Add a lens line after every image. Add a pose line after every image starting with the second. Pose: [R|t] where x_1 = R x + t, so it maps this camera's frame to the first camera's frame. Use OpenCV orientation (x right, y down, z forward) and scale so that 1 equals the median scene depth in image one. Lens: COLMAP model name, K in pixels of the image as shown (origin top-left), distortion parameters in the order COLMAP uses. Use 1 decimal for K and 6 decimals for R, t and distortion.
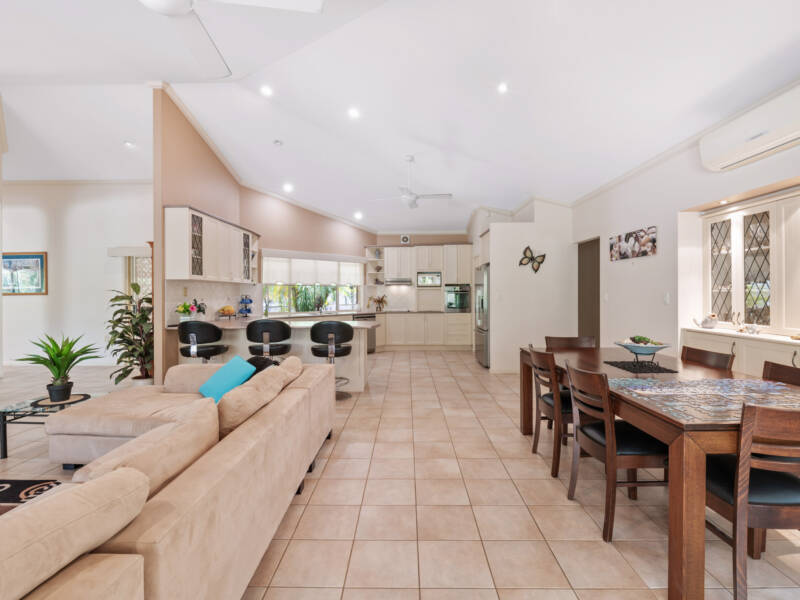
lens RADIAL K [[388.0, 0, 400.0], [0, 388.0, 300.0], [0, 0, 1]] dist [0.000612, 0.000065]
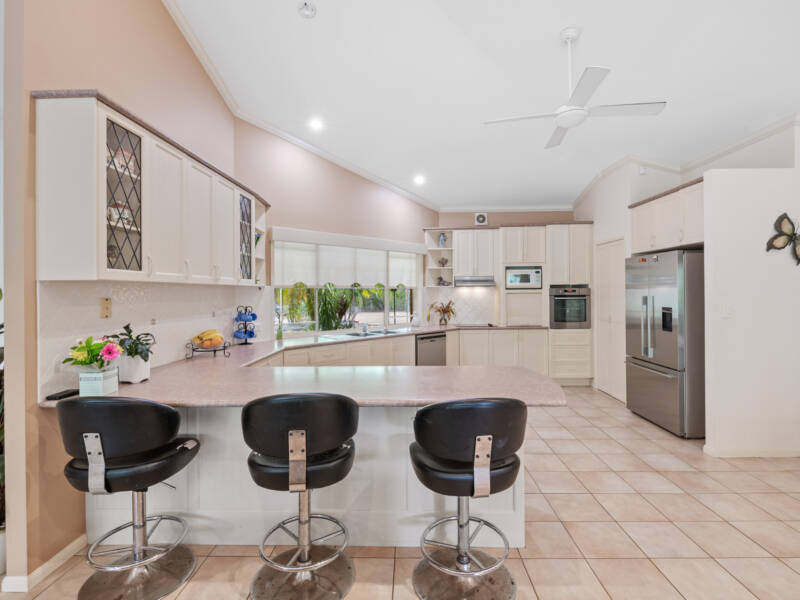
lens RADIAL K [[391.4, 0, 399.9], [0, 391.4, 294.9], [0, 0, 1]] dist [0.000042, -0.000043]
pose [[0.999931, -0.003939, -0.011088, -0.159850], [0.003831, 0.999946, -0.009671, -0.022968], [0.011125, 0.009628, 0.999892, 0.417803]]
